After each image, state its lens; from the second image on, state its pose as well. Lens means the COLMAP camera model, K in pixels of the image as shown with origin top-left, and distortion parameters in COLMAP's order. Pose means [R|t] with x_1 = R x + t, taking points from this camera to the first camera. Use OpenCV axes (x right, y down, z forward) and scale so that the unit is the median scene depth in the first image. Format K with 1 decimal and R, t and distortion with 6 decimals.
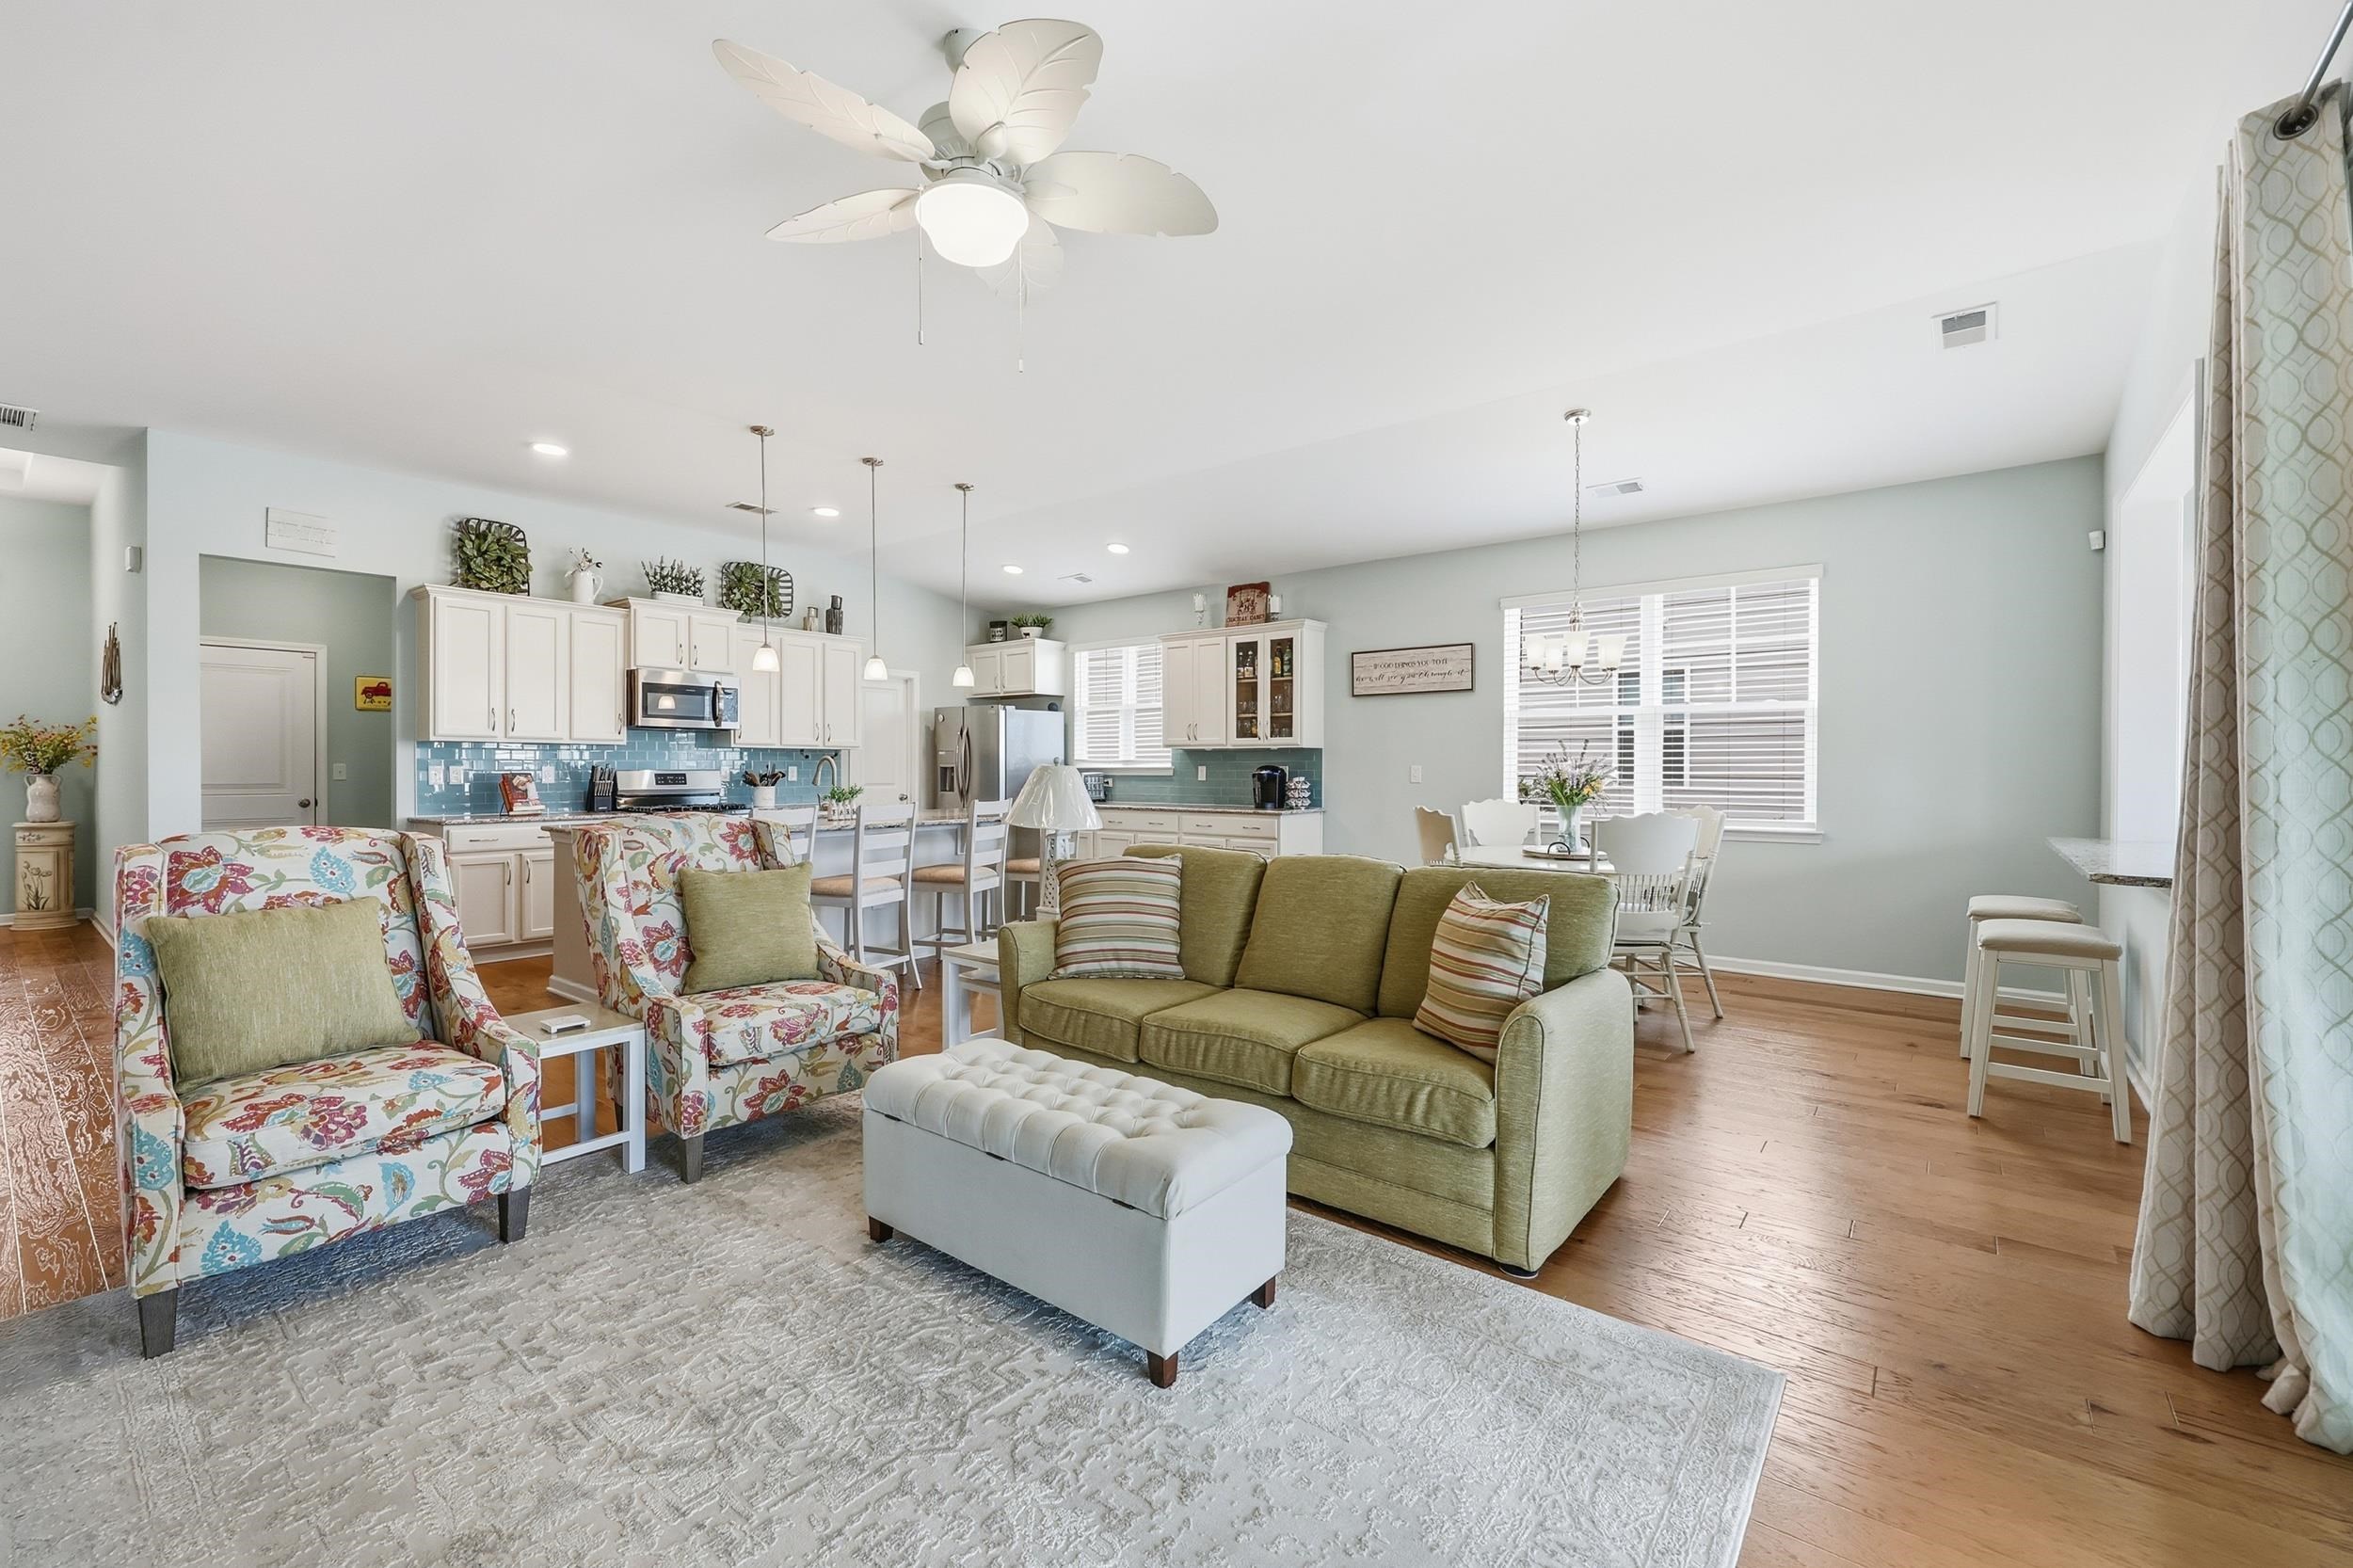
lens RADIAL K [[967.6, 0, 1157.7], [0, 967.6, 771.1], [0, 0, 1]] dist [-0.000090, -0.000216]
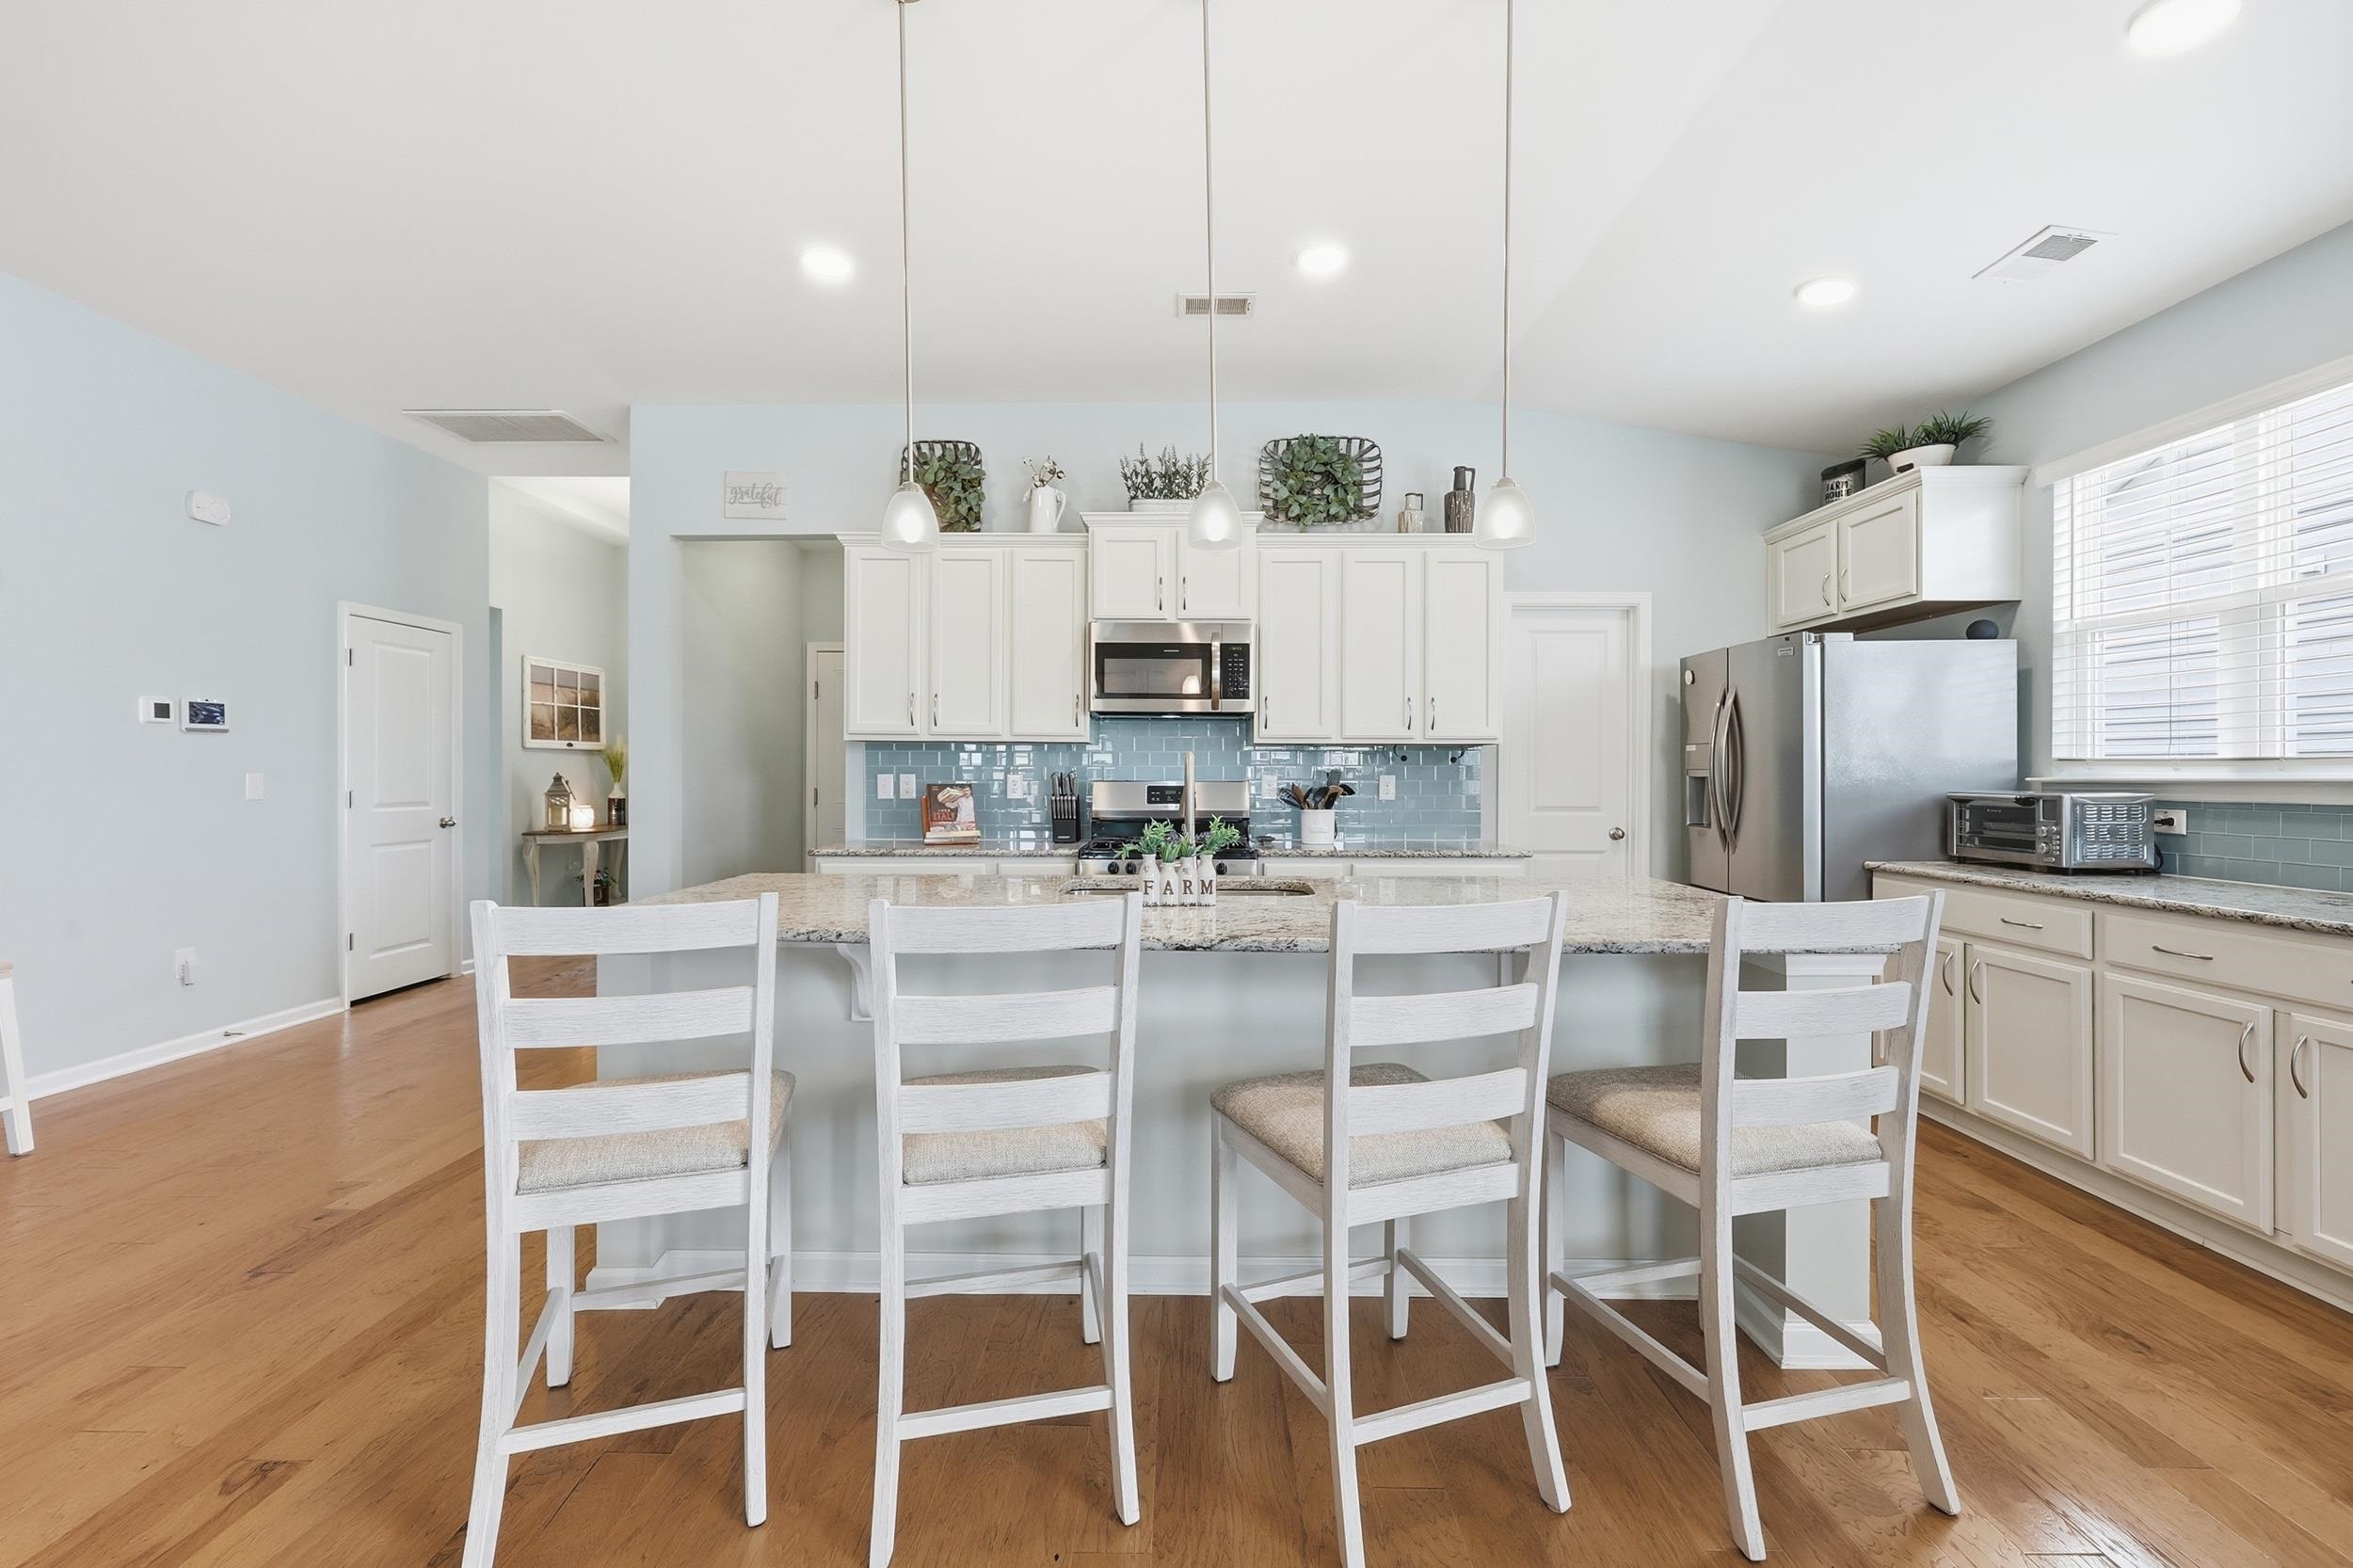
lens RADIAL K [[967.6, 0, 1176.0], [0, 967.6, 768.4], [0, 0, 1]] dist [-0.000090, -0.000216]
pose [[0.628045, -0.002427, -0.778173, -0.005443], [-0.002719, 0.999982, -0.005313, -0.004892], [0.778172, 0.005453, 0.628028, 0.549001]]
